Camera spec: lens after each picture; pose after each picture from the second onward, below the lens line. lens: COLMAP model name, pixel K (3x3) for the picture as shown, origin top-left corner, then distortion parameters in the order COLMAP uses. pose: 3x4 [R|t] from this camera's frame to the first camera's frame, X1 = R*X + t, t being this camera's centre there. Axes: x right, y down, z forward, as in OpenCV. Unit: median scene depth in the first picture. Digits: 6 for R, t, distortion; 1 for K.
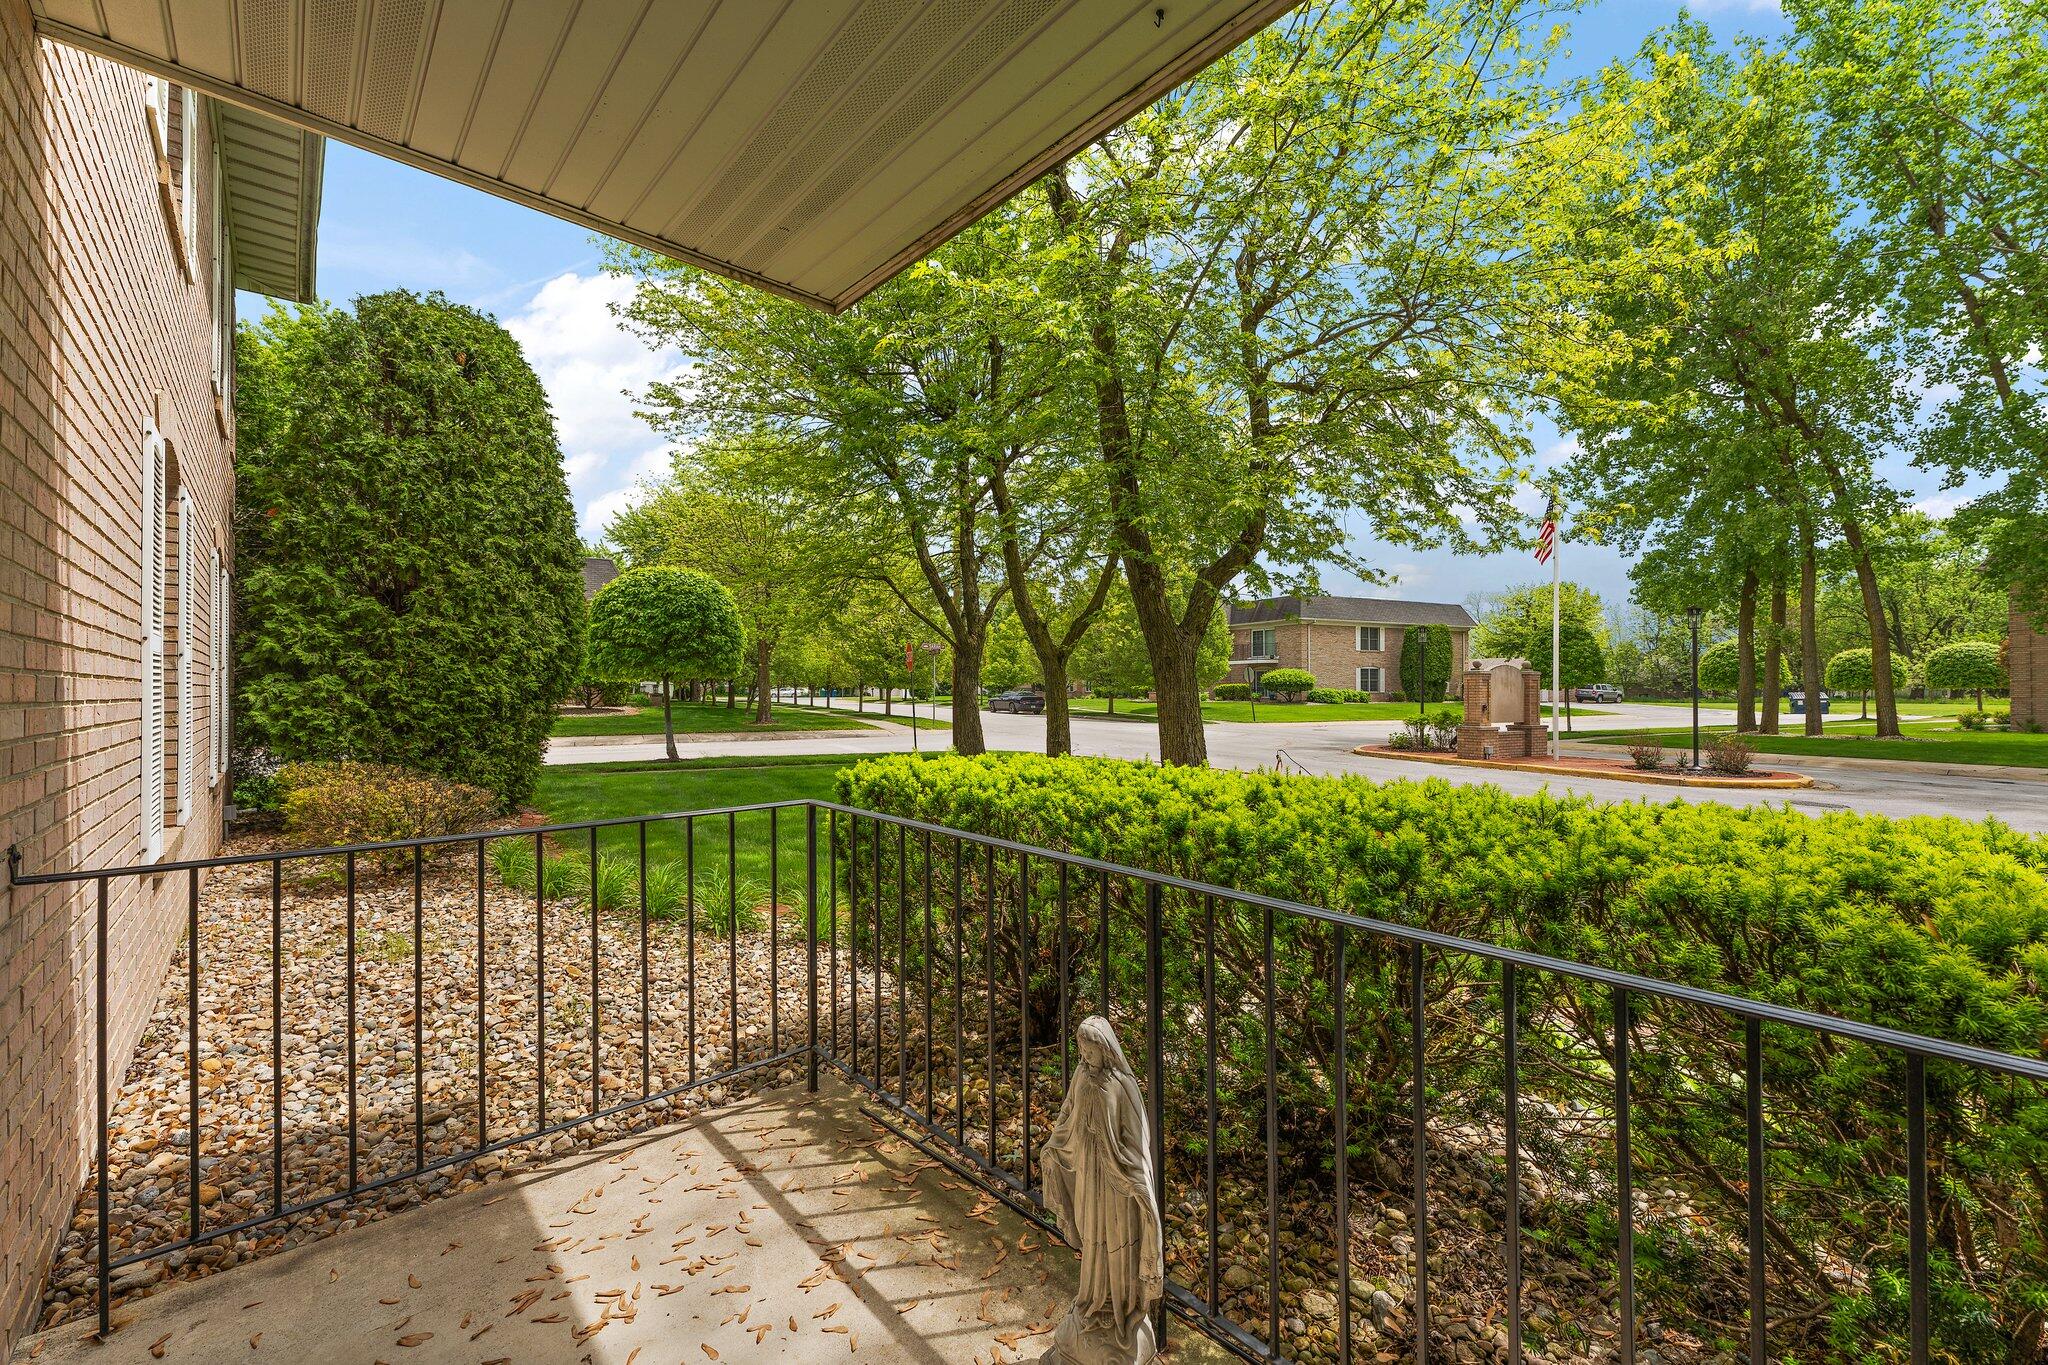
lens RADIAL K [[832.2, 0, 1024.0], [0, 832.2, 682.4], [0, 0, 1]] dist [0.001295, 0.000345]
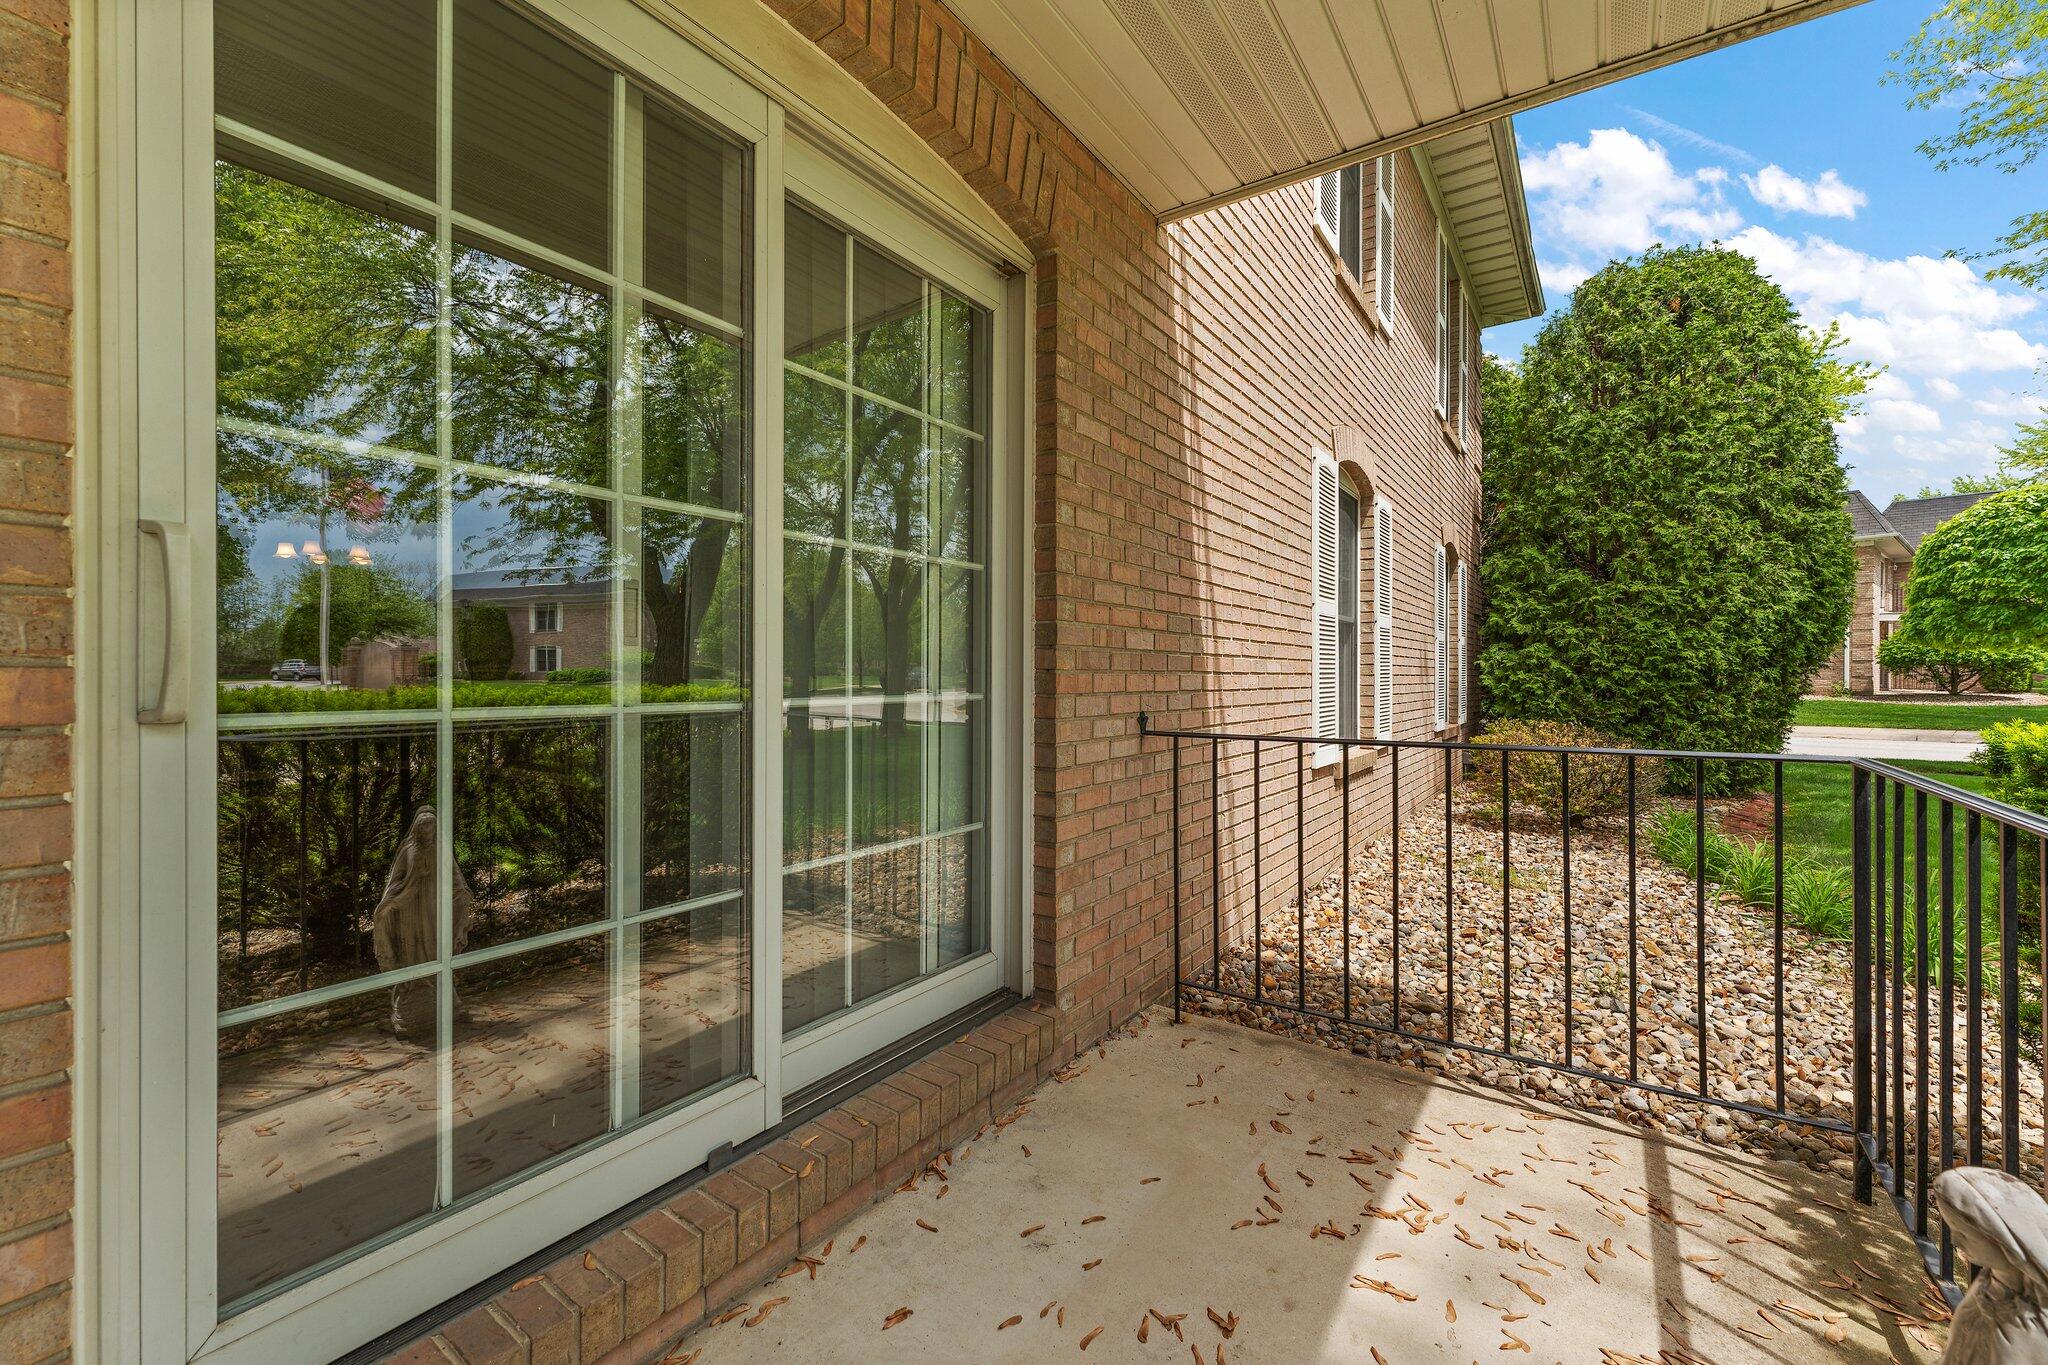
lens RADIAL K [[832.2, 0, 1029.3], [0, 832.2, 679.4], [0, 0, 1]] dist [0.001295, 0.000345]
pose [[0.243043, 0.003860, -0.970008, 0.076135], [0.012424, 0.999898, 0.007092, 0.022610], [0.969936, -0.013775, 0.242970, 0.070985]]
